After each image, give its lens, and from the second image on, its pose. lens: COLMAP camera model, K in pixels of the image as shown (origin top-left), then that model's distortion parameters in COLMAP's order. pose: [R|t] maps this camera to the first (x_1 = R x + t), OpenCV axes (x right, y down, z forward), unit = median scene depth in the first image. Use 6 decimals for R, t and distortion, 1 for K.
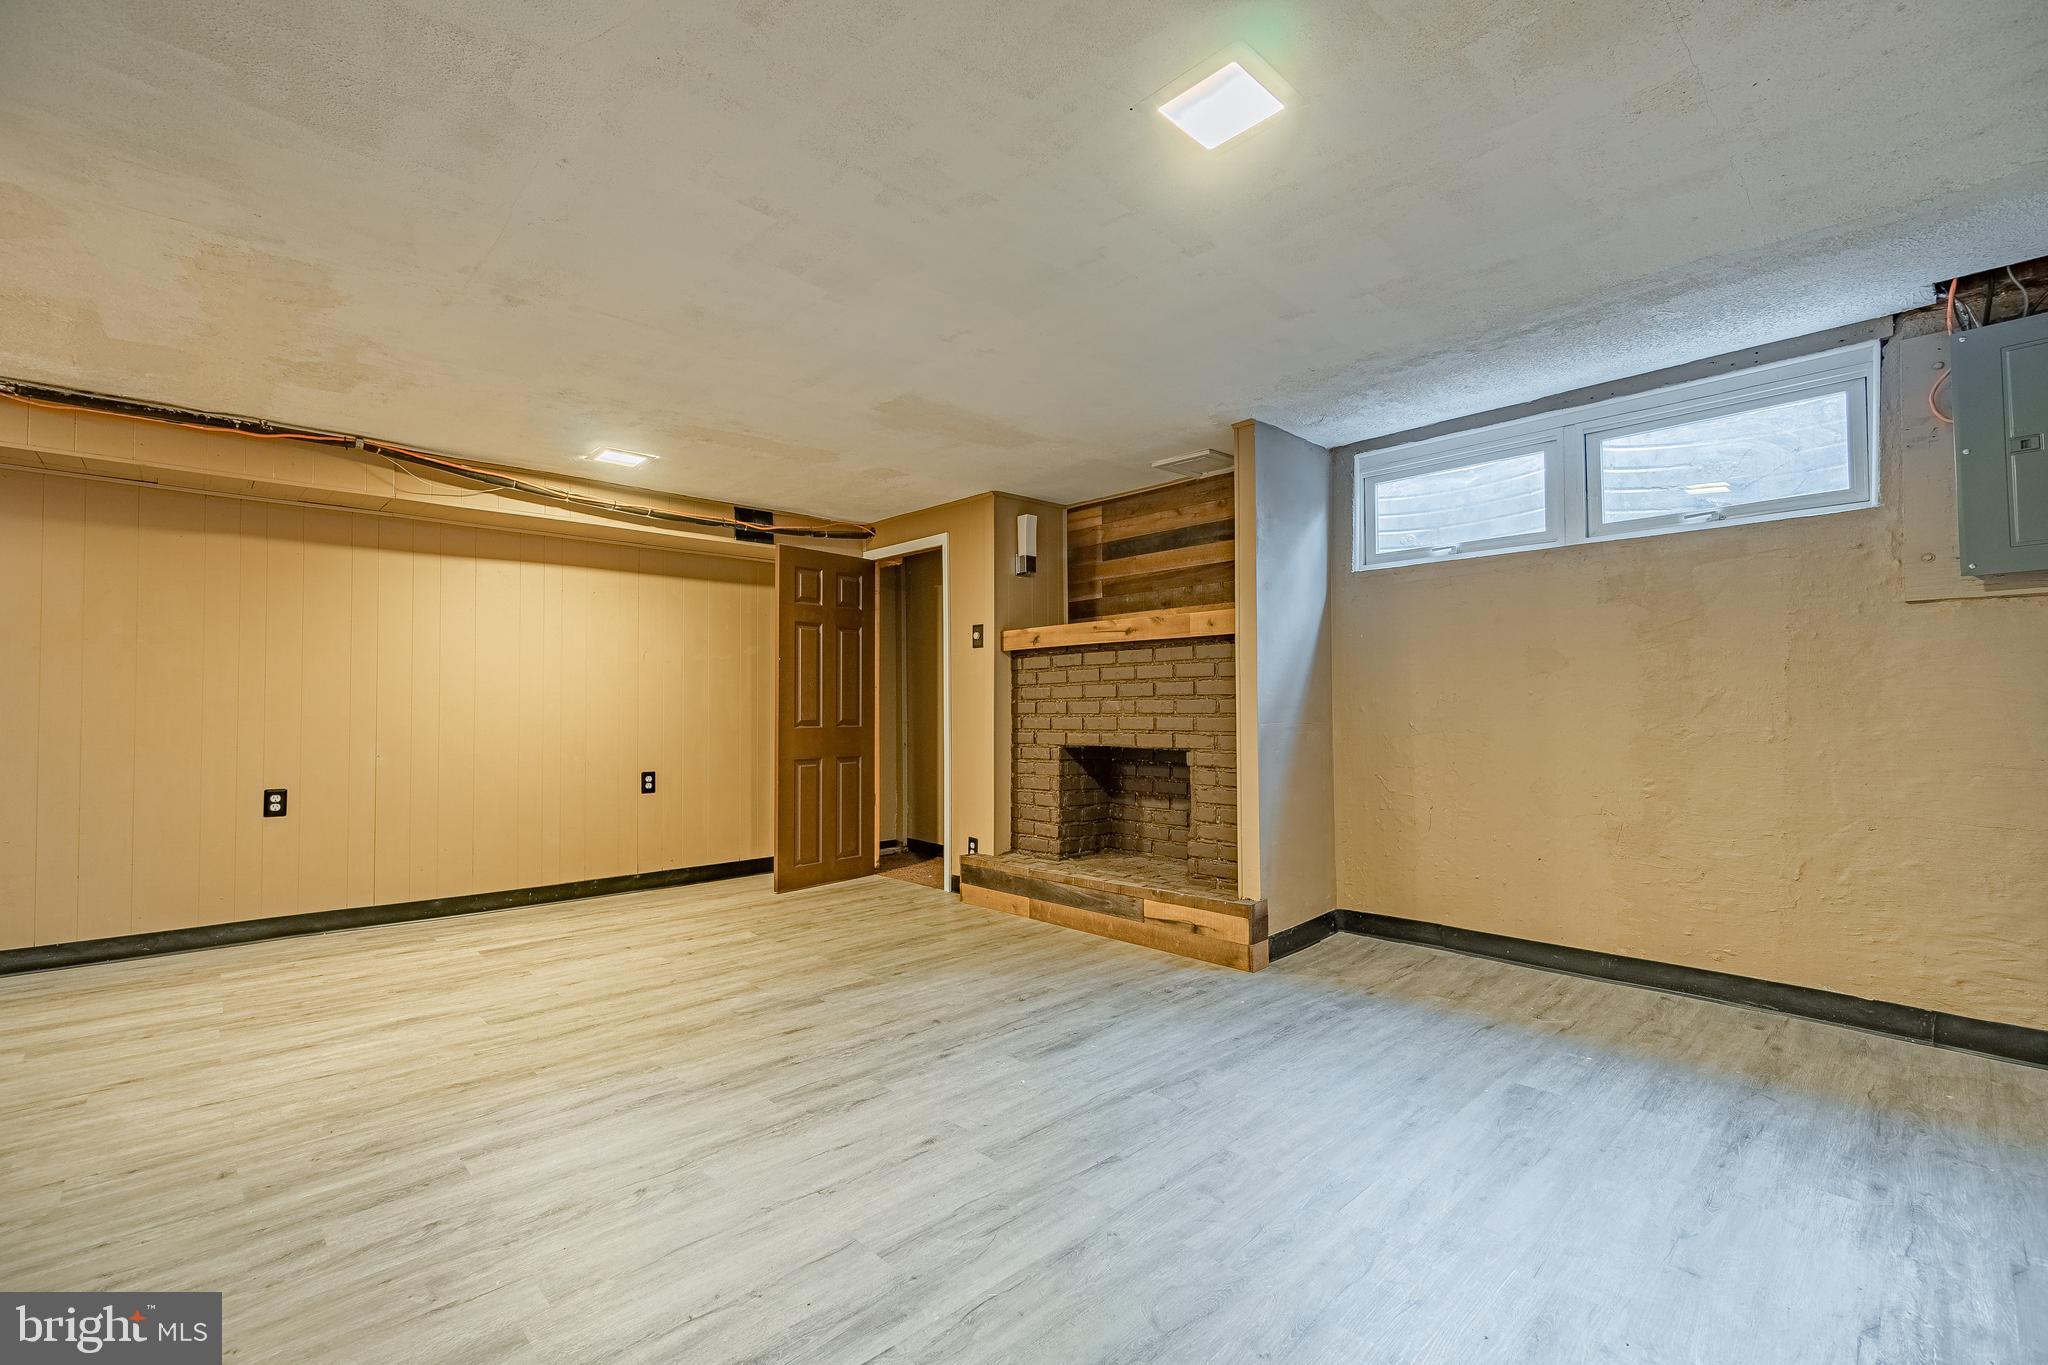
lens RADIAL K [[898.2, 0, 1040.8], [0, 898.2, 692.8], [0, 0, 1]] dist [-0.001311, -0.000080]
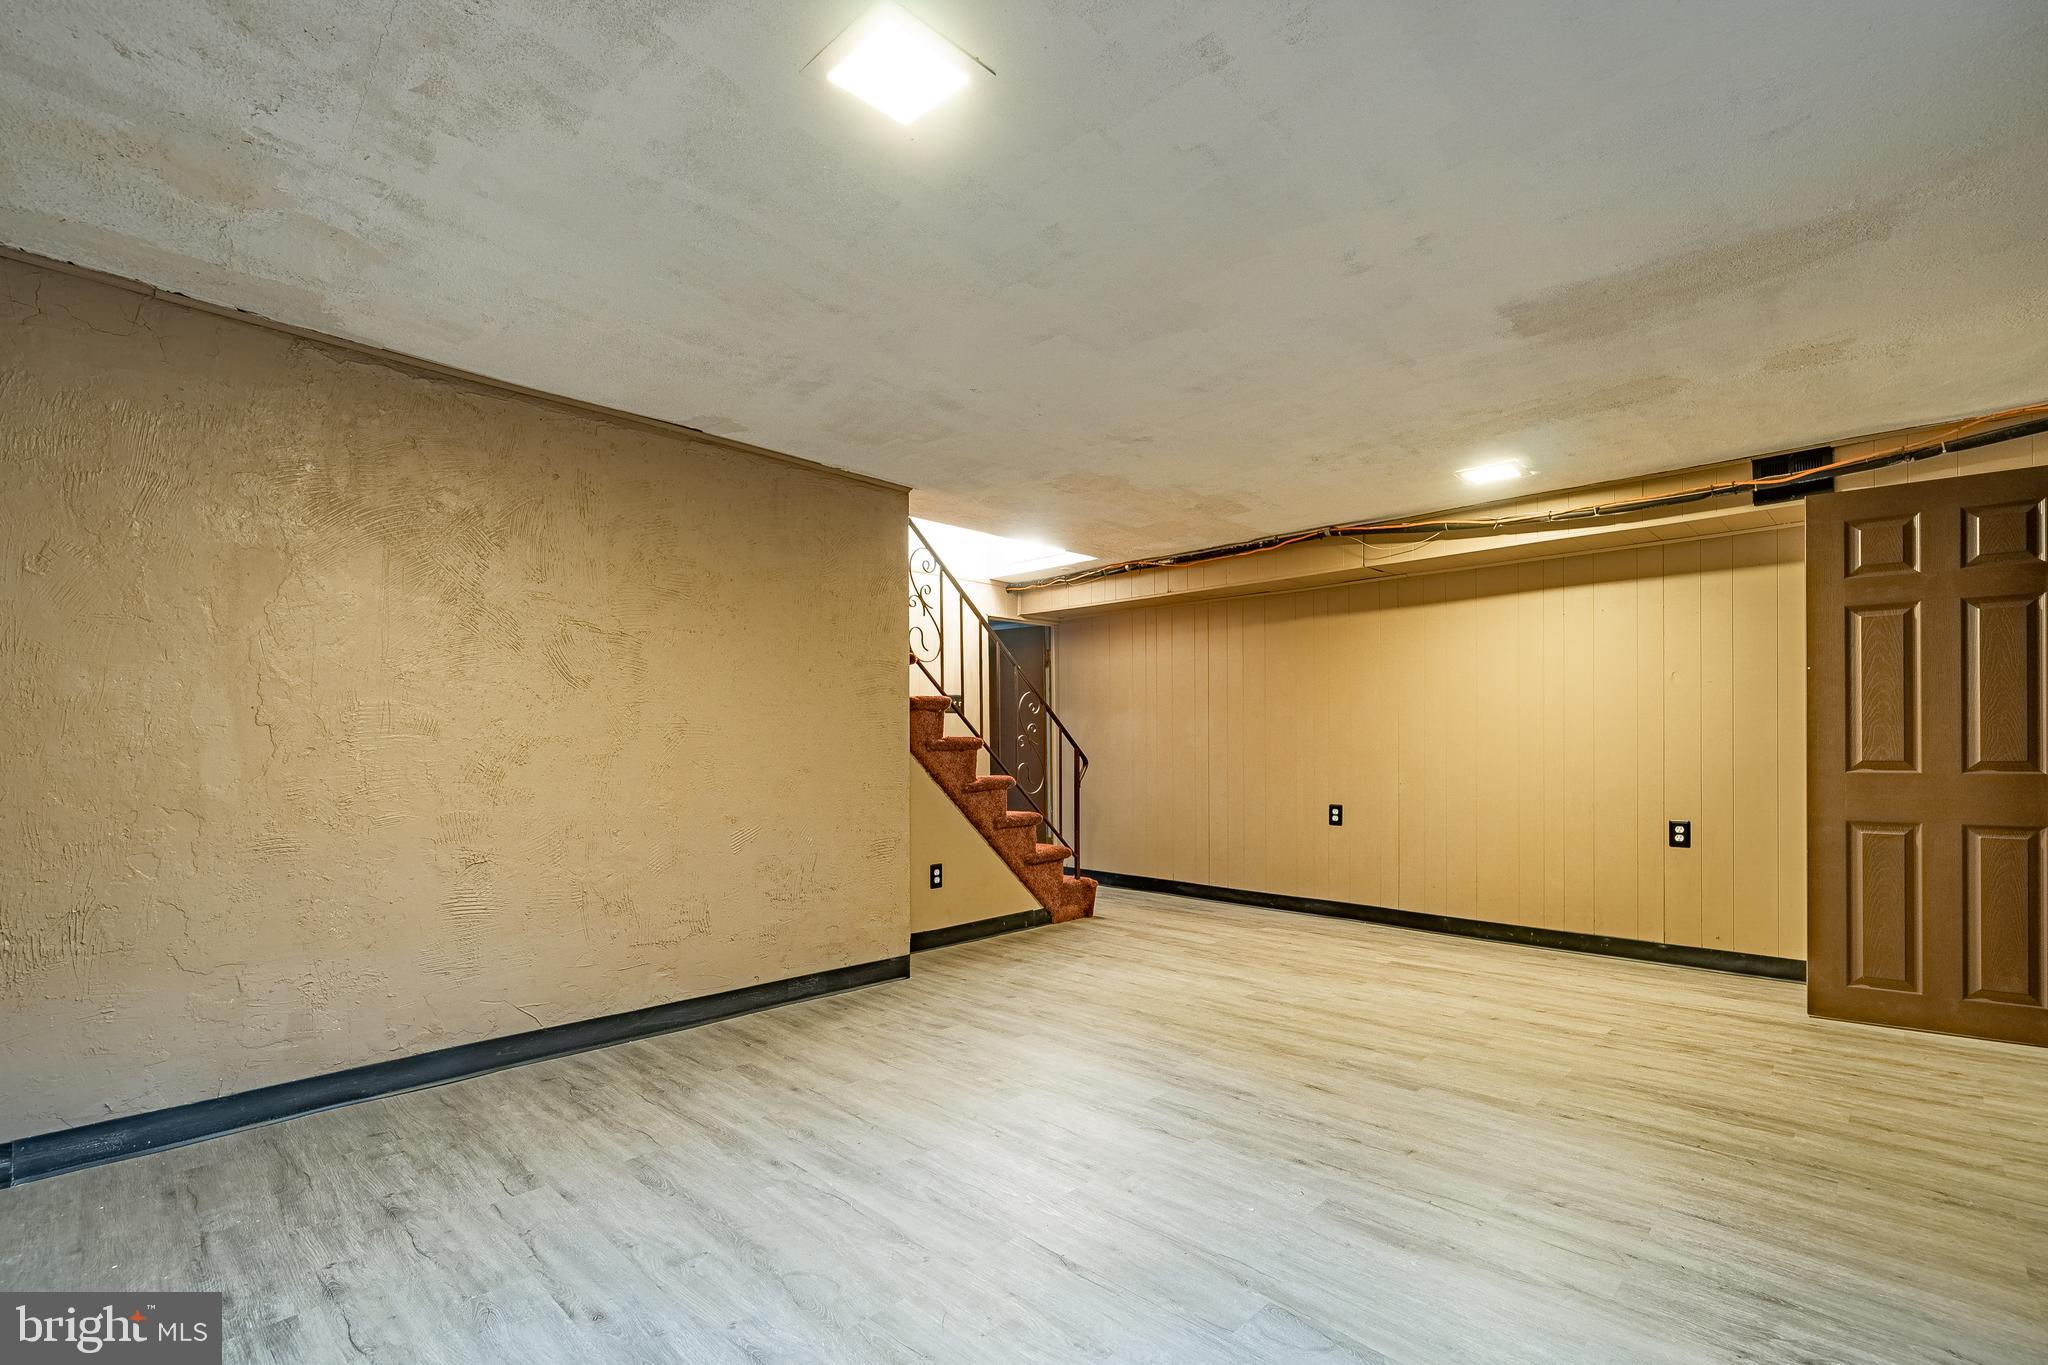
lens RADIAL K [[717.9, 0, 786.7], [0, 717.9, 745.9], [0, 0, 1]] dist [0.001735, 0.000121]
pose [[0.003903, 0.001181, -0.999992, 0.386061], [0.020753, 0.999784, 0.001262, 0.006212], [0.999777, -0.020758, 0.003878, 0.369501]]
